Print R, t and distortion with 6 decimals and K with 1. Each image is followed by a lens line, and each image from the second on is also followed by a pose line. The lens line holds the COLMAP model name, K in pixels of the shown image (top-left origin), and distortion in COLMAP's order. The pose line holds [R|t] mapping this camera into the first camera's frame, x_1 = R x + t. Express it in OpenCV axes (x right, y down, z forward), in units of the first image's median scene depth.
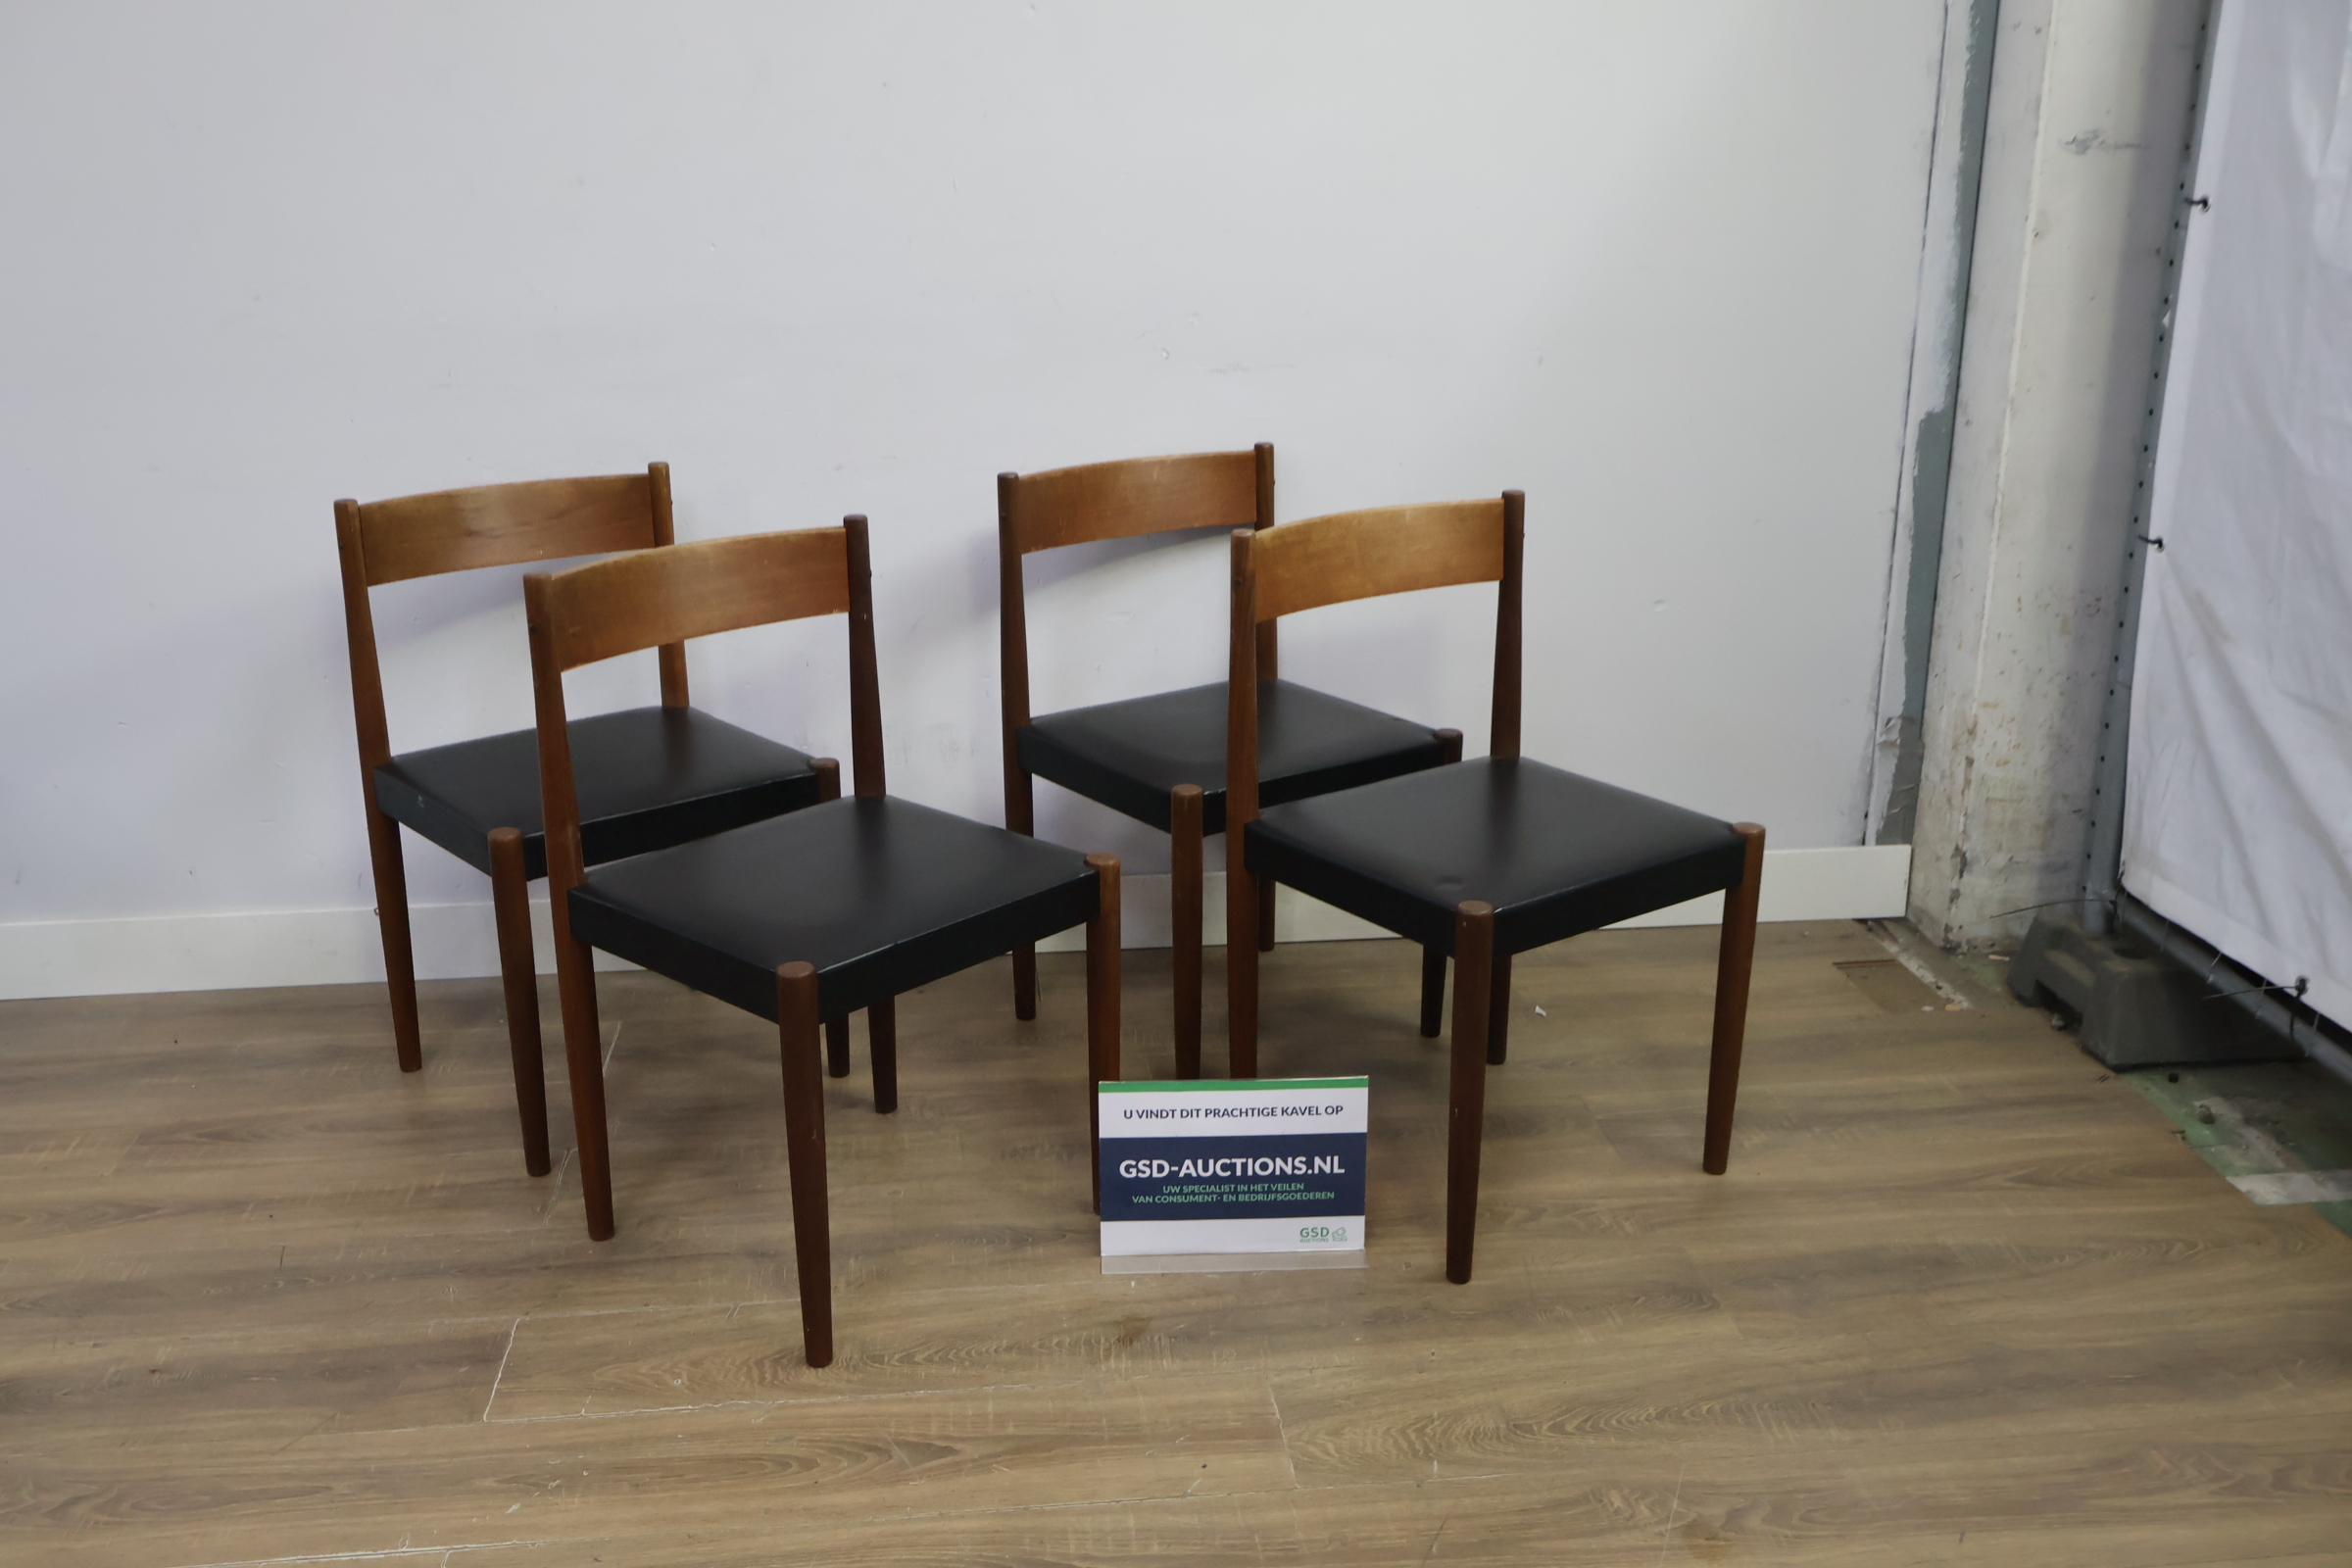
lens RADIAL K [[2181.2, 0, 1175.0], [0, 2181.2, 793.5], [0, 0, 1]] dist [0.006978, 0.000000]
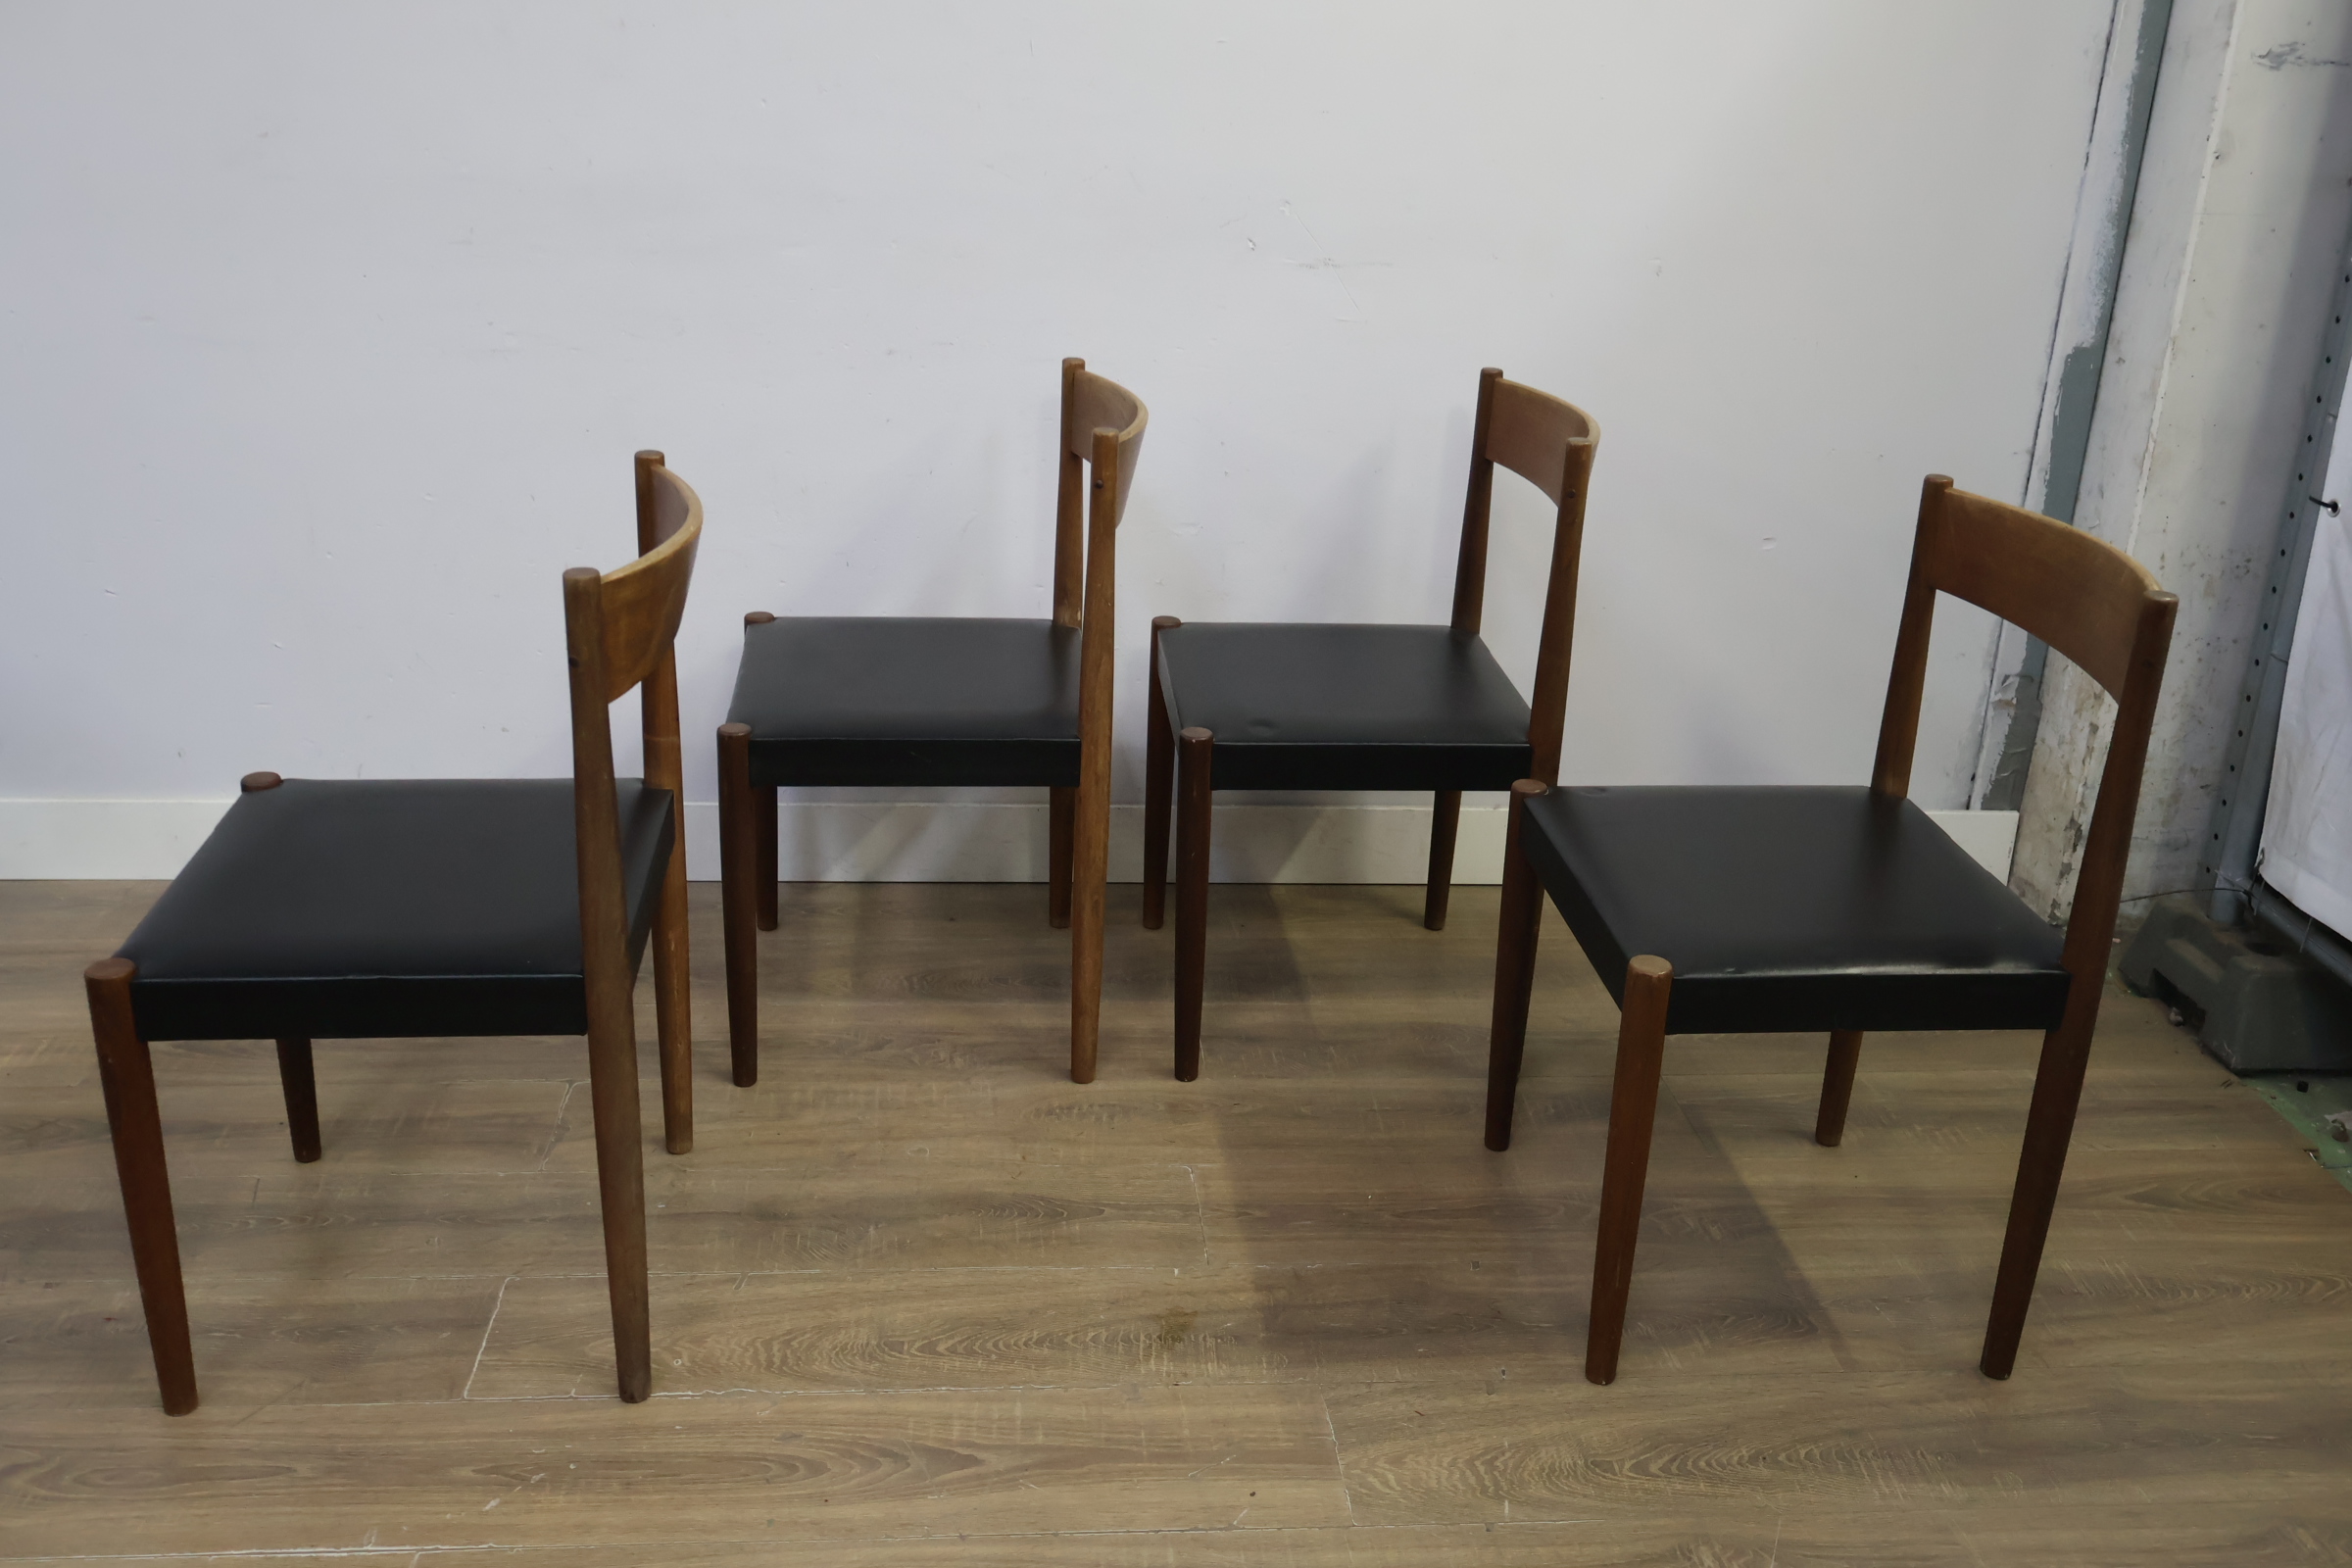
lens RADIAL K [[2181.2, 0, 1178.7], [0, 2181.2, 782.5], [0, 0, 1]] dist [0.006978, 0.000000]
pose [[0.998763, 0.049145, -0.007527, -0.022220], [-0.048693, 0.997479, 0.051627, -0.028873], [0.010045, -0.051197, 0.998638, 0.097073]]
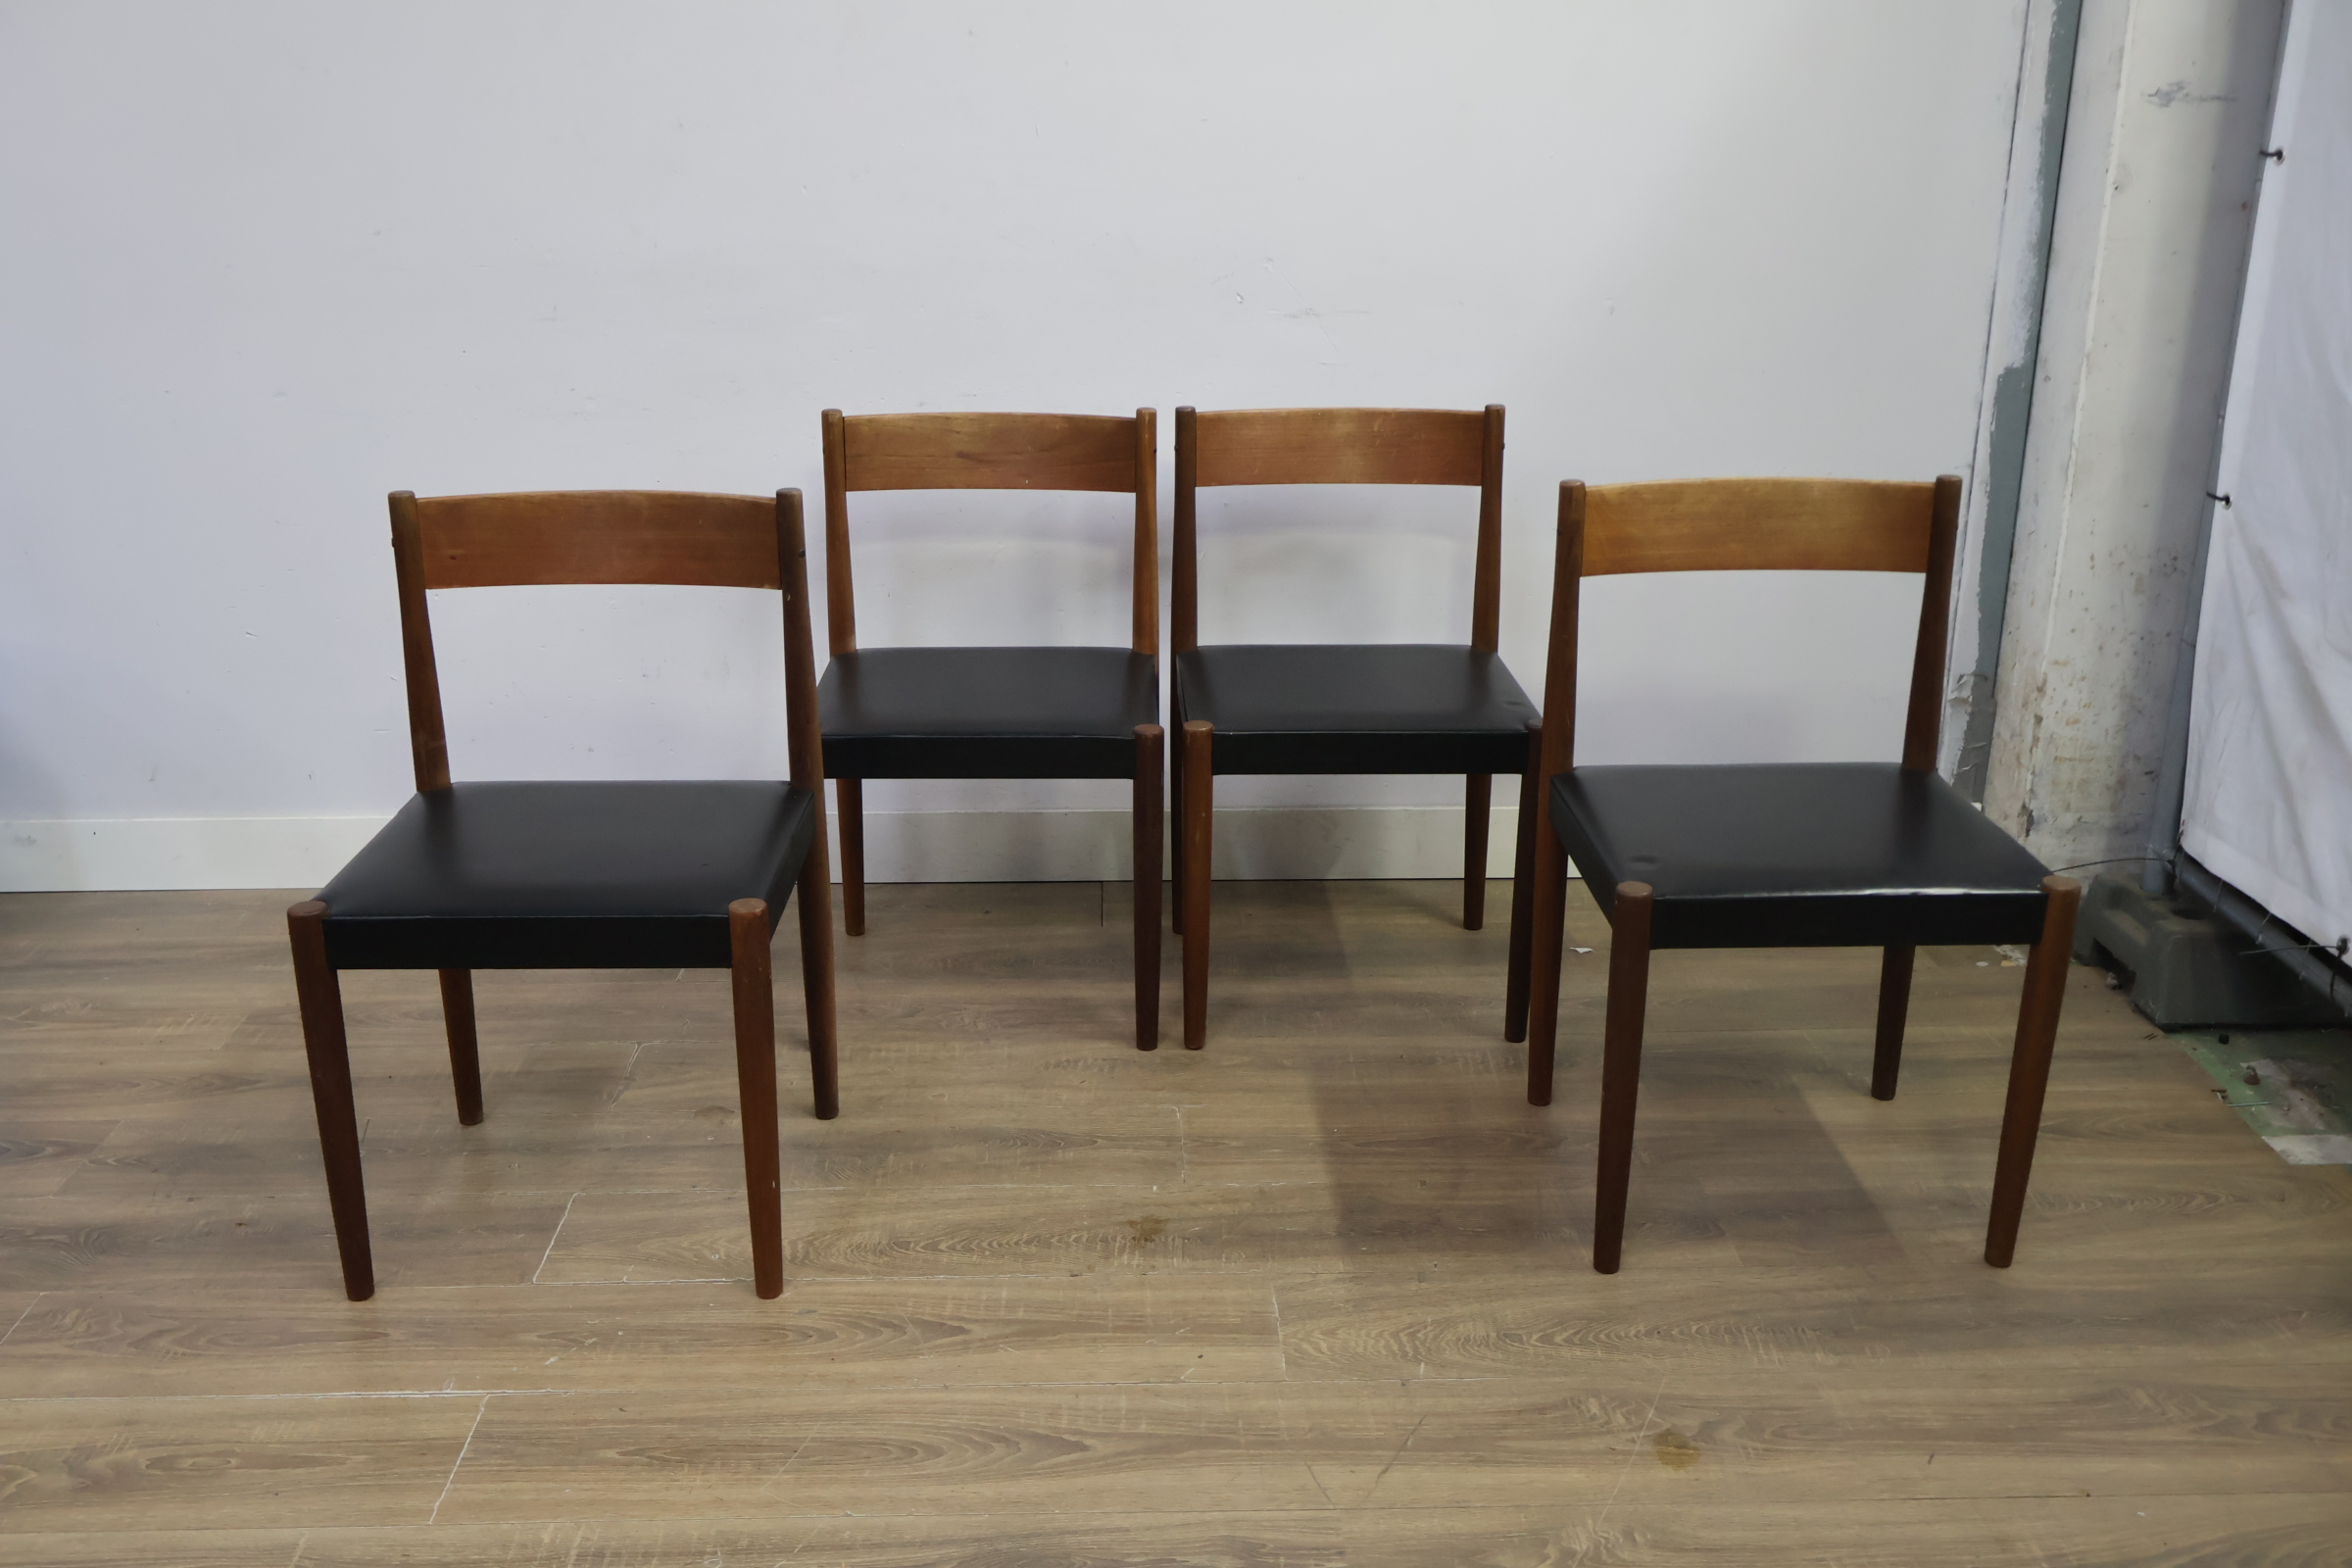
lens RADIAL K [[2181.2, 0, 1165.2], [0, 2181.2, 788.4], [0, 0, 1]] dist [0.006978, 0.000000]
pose [[0.996574, 0.030342, -0.076935, 0.061954], [-0.029293, 0.999462, 0.014731, 0.019405], [0.077341, -0.012427, 0.996927, -0.035264]]
